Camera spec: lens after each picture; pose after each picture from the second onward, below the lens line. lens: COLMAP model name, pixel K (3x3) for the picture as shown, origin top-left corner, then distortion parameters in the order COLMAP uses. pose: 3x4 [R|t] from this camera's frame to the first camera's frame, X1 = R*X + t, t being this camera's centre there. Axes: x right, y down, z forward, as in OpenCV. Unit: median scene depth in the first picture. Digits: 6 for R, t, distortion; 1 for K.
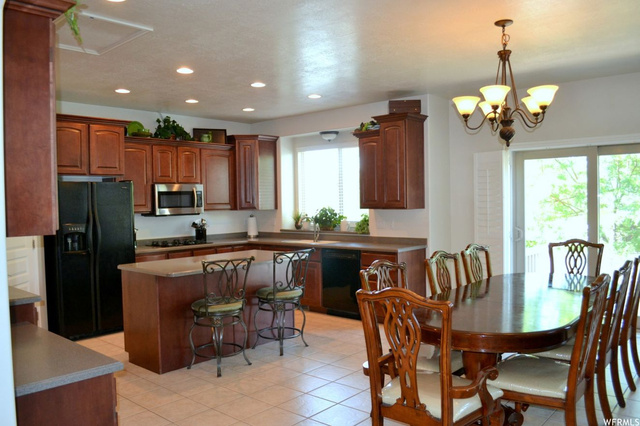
lens RADIAL K [[497.3, 0, 320.0], [0, 497.3, 213.0], [0, 0, 1]] dist [-0.089392, 0.000157]
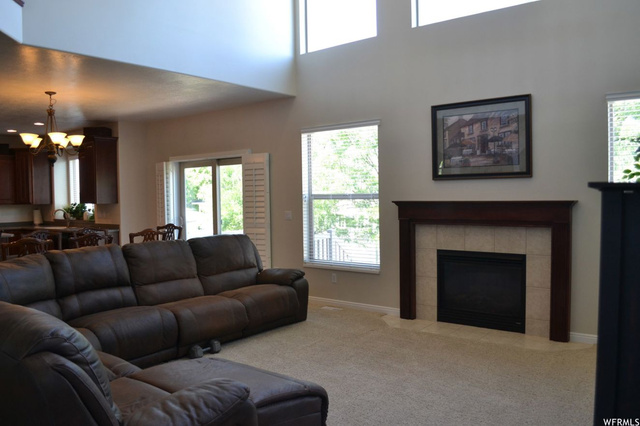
lens RADIAL K [[497.3, 0, 320.0], [0, 497.3, 213.0], [0, 0, 1]] dist [-0.089392, 0.000157]
pose [[0.998244, 0.000439, 0.059230, 0.703769], [-0.001066, 0.999944, 0.010562, 0.003097], [-0.059222, -0.010606, 0.998188, -0.420510]]
